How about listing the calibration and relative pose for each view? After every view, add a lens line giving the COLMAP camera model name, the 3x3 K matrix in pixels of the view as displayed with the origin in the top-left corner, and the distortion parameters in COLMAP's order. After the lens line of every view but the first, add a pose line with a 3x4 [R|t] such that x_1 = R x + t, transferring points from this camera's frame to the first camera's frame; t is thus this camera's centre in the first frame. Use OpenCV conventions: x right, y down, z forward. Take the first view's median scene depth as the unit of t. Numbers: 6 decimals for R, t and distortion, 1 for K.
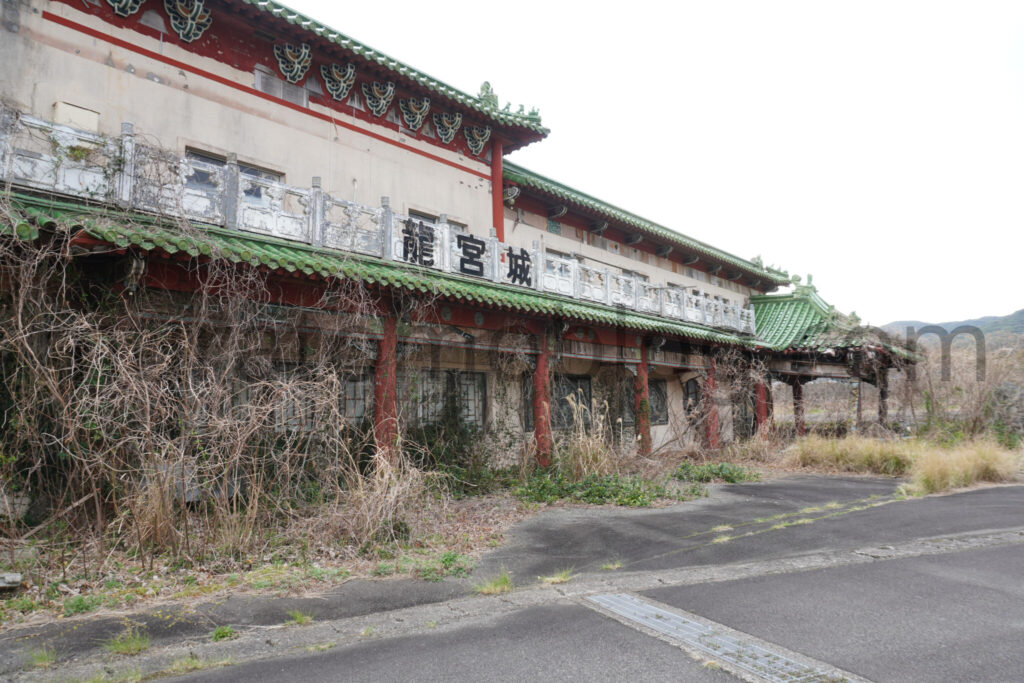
lens RADIAL K [[682.9, 0, 508.8], [0, 682.9, 340.2], [0, 0, 1]] dist [-0.049966, 0.033054]
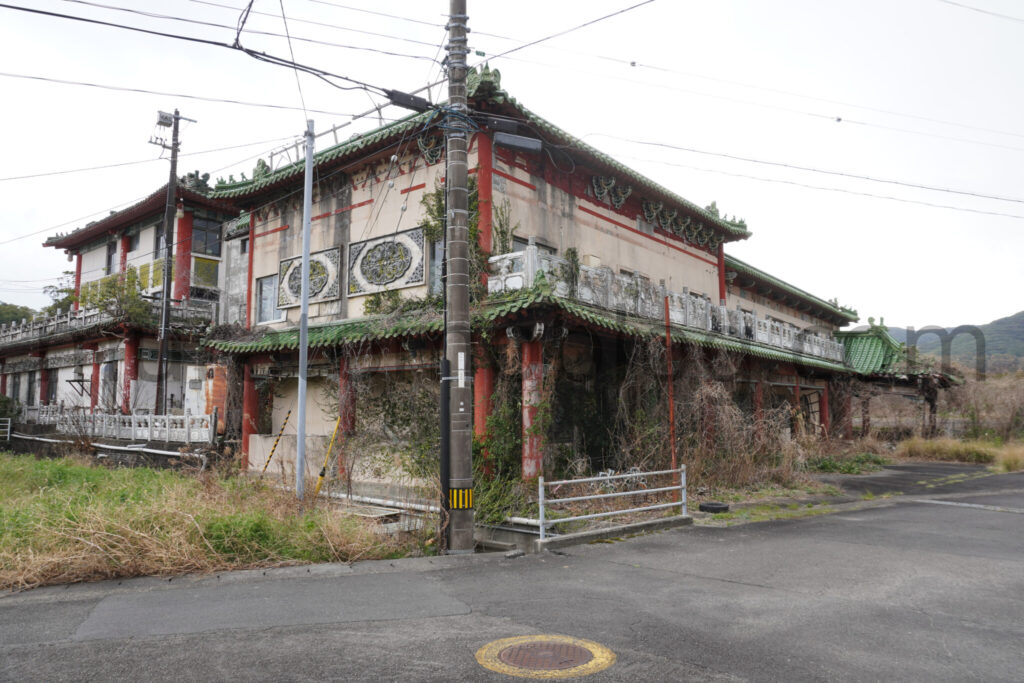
lens RADIAL K [[681.3, 0, 510.1], [0, 681.3, 336.2], [0, 0, 1]] dist [-0.047568, 0.020753]
pose [[0.999345, 0.026340, 0.024811, -0.576062], [-0.026400, 0.999649, 0.002132, -0.075853], [-0.024746, -0.002785, 0.999690, -0.565035]]
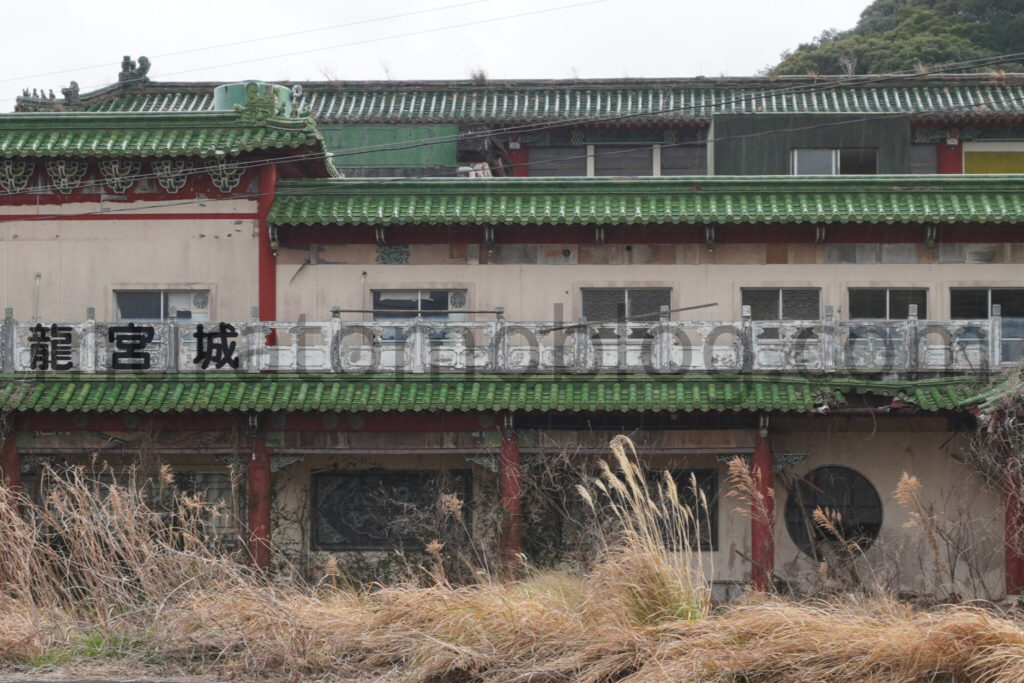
lens RADIAL K [[2723.6, 0, 525.9], [0, 2723.6, 453.5], [0, 0, 1]] dist [0.000340, 0.000000]
pose [[0.619035, 0.002600, -0.785359, 2.763394], [0.073688, 0.995391, 0.061378, -0.151764], [0.781899, -0.095867, 0.615990, -0.712919]]
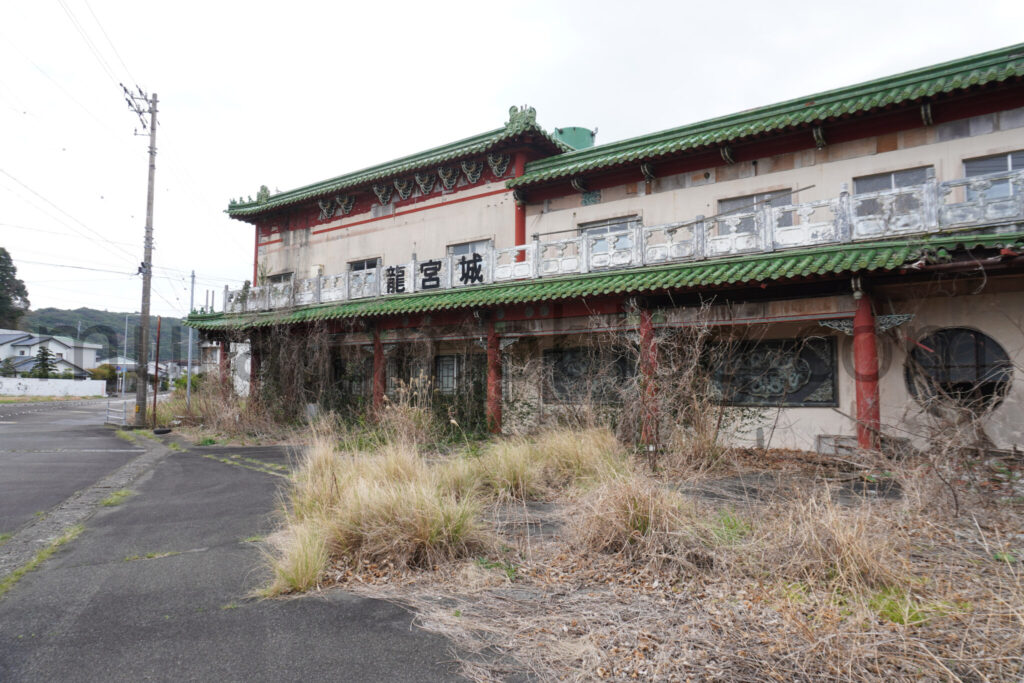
lens RADIAL K [[682.9, 0, 512.7], [0, 682.9, 344.3], [0, 0, 1]] dist [-0.049966, 0.033054]
pose [[0.059213, -0.046091, -0.997181, 1.242868], [0.104385, 0.993743, -0.039734, 0.085008], [0.992773, -0.101738, 0.063654, 0.973537]]
